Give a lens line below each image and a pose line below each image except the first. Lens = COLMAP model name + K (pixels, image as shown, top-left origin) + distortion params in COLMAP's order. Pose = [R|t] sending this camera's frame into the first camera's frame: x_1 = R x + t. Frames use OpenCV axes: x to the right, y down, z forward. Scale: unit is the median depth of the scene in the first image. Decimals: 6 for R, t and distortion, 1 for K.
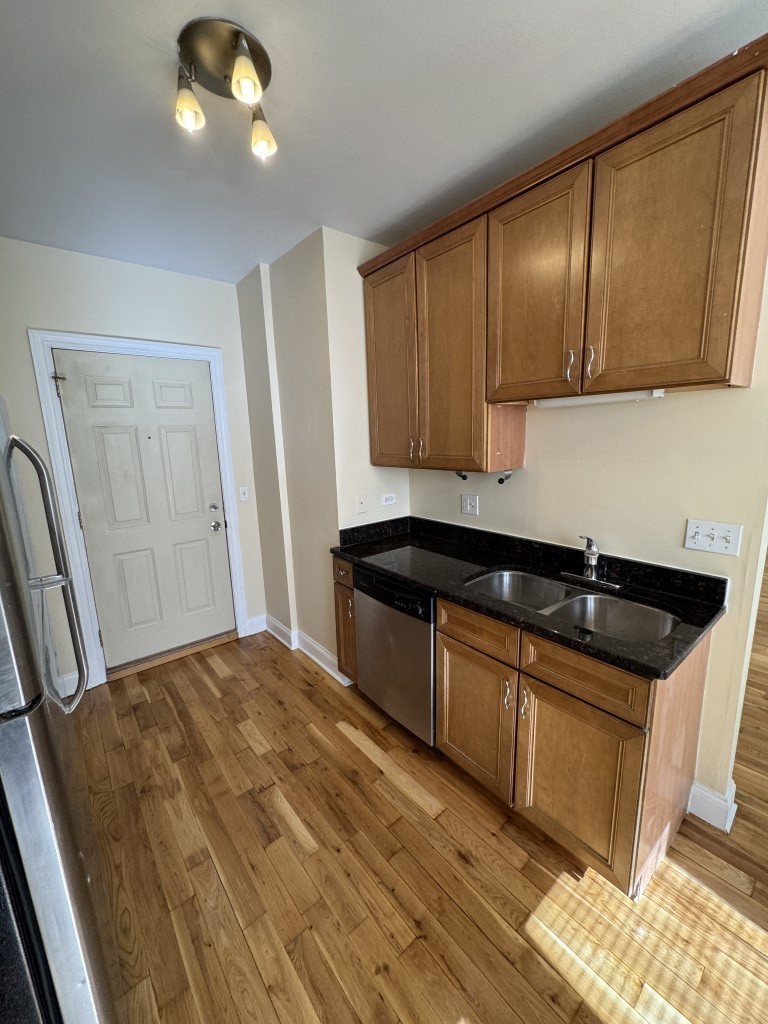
lens RADIAL K [[407.6, 0, 385.9], [0, 407.6, 510.4], [0, 0, 1]] dist [-0.001464, 0.000063]
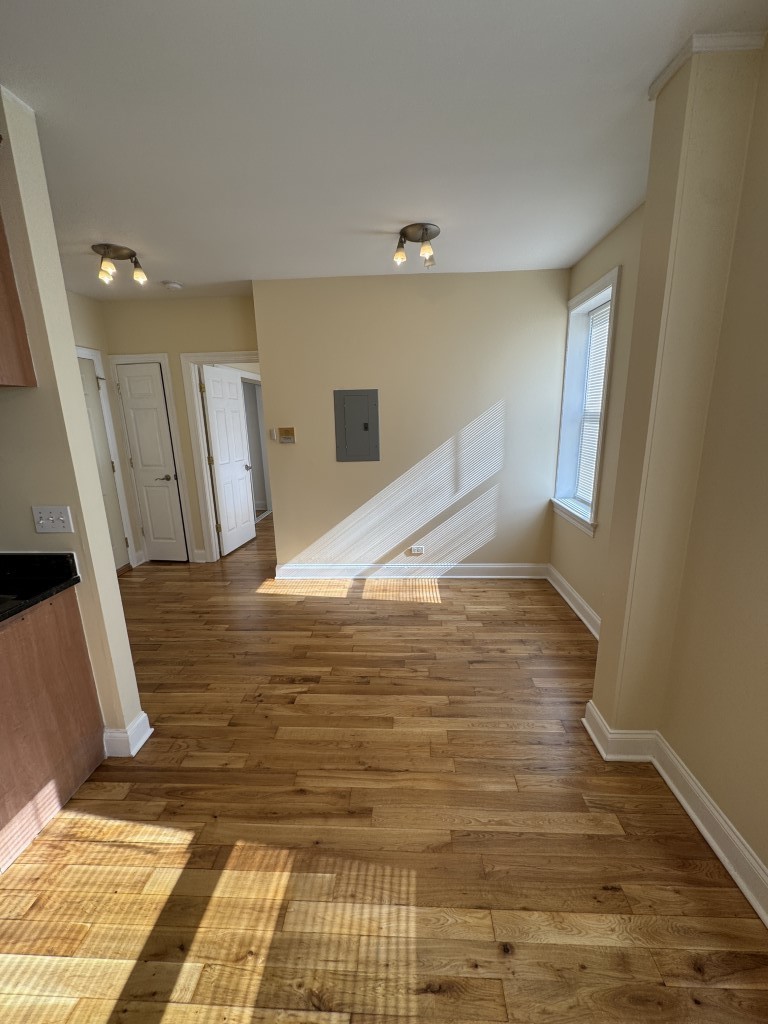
lens RADIAL K [[407.6, 0, 385.9], [0, 407.6, 510.4], [0, 0, 1]] dist [-0.001464, 0.000063]
pose [[0.678626, -0.154855, 0.717974, 0.477158], [0.140150, 0.986862, 0.080380, 0.061841], [-0.720989, 0.046077, 0.691413, -0.336206]]
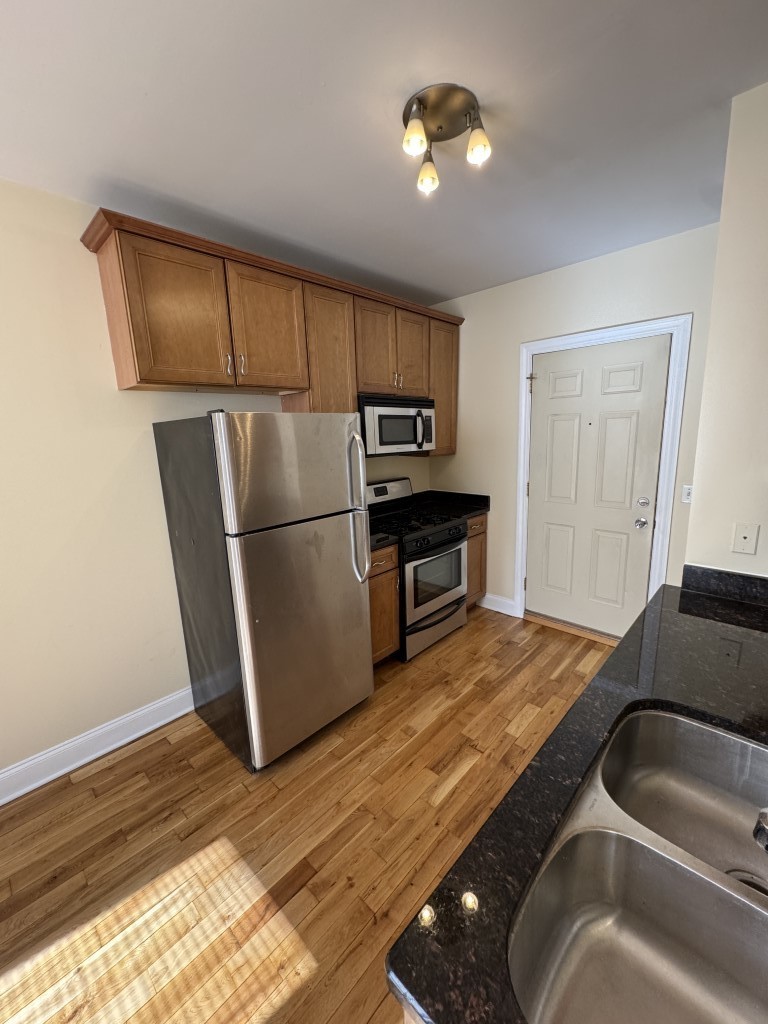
lens RADIAL K [[407.6, 0, 385.9], [0, 407.6, 510.4], [0, 0, 1]] dist [-0.001464, 0.000063]
pose [[0.118556, 0.214663, -0.969466, 0.580852], [-0.154667, 0.968427, 0.195518, -0.118466], [0.980828, 0.126764, 0.148014, 0.487062]]
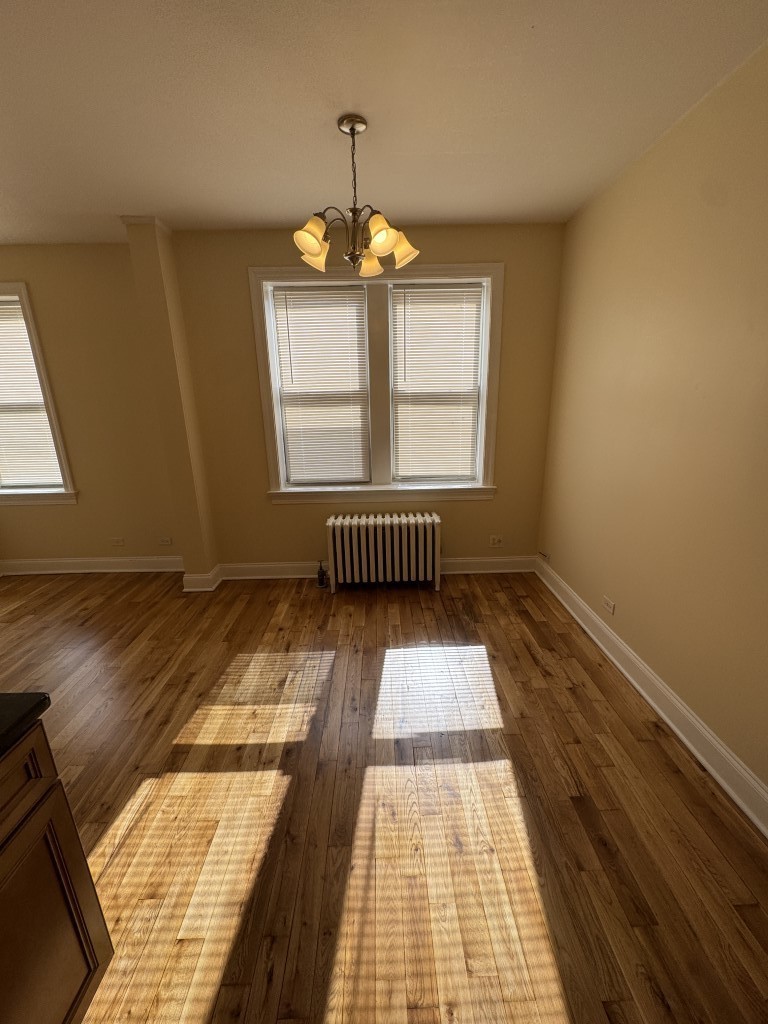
lens RADIAL K [[407.6, 0, 385.9], [0, 407.6, 510.4], [0, 0, 1]] dist [-0.001464, 0.000063]
pose [[-0.779688, -0.125346, 0.613494, -0.156326], [0.161147, 0.906591, 0.390031, -0.075025], [-0.605077, 0.402966, -0.686659, 0.564776]]
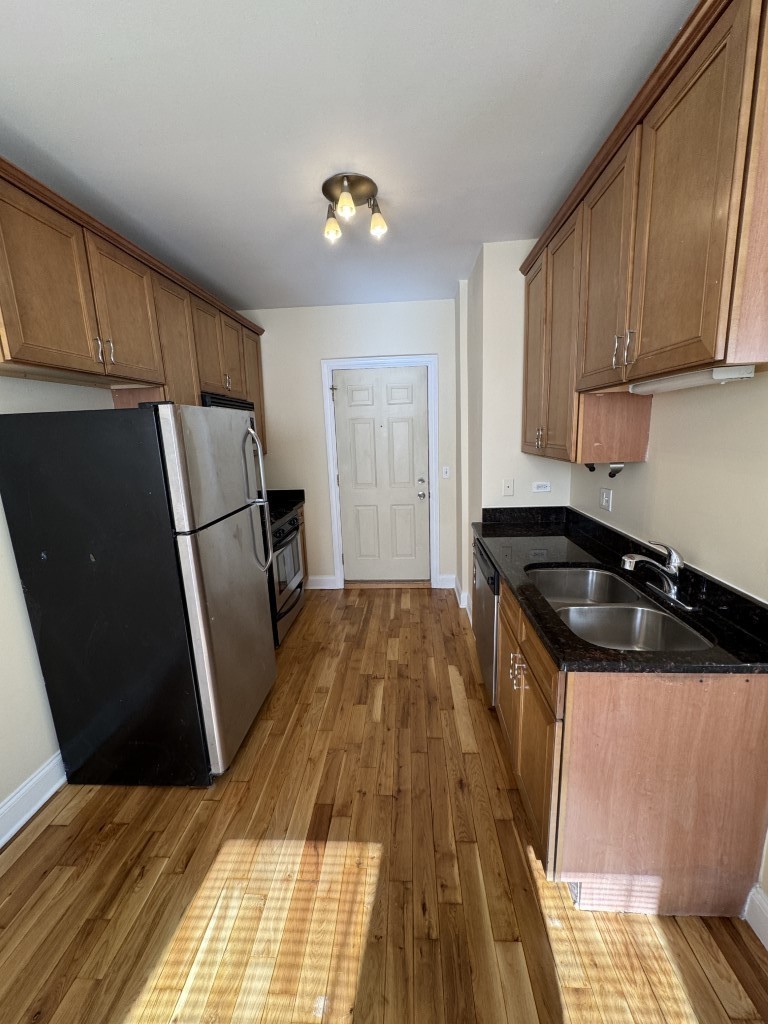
lens RADIAL K [[407.6, 0, 385.9], [0, 407.6, 510.4], [0, 0, 1]] dist [-0.001464, 0.000063]
pose [[0.732004, 0.137267, -0.667329, 0.557329], [-0.113583, 0.990373, 0.079125, -0.006437], [0.671765, 0.017877, 0.740548, -0.032983]]
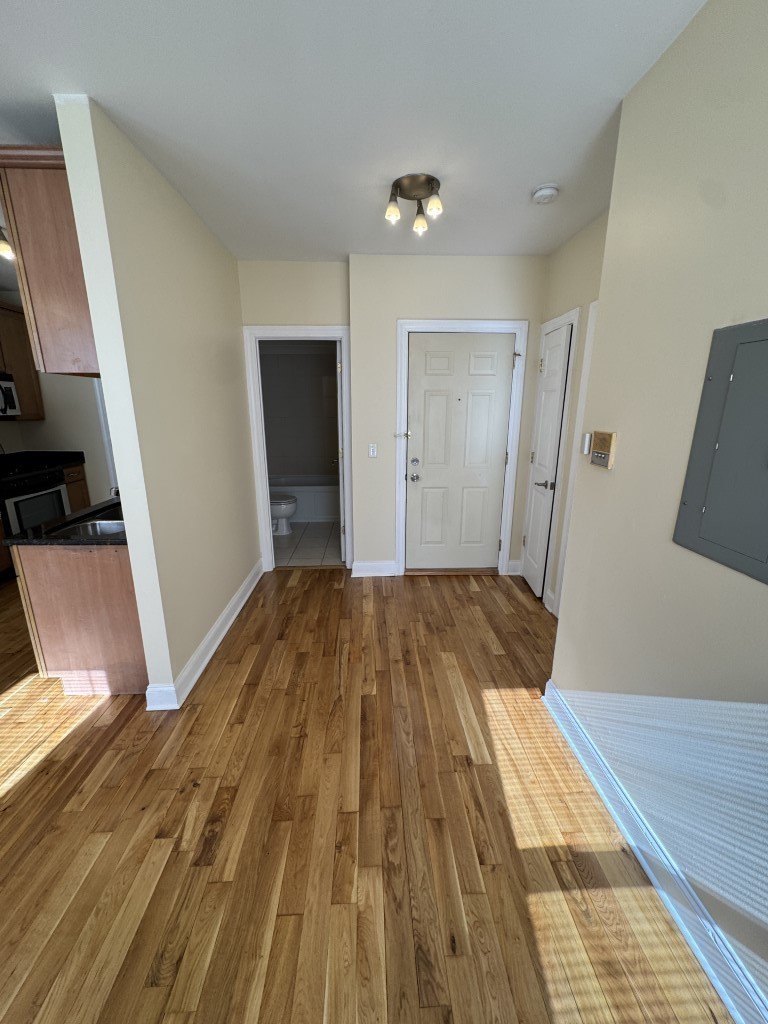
lens RADIAL K [[407.6, 0, 385.9], [0, 407.6, 510.4], [0, 0, 1]] dist [-0.001464, 0.000063]
pose [[0.795524, 0.186690, -0.576444, 1.701302], [-0.141249, 0.982279, 0.123193, -0.105151], [0.589228, -0.016581, 0.807797, 0.311819]]
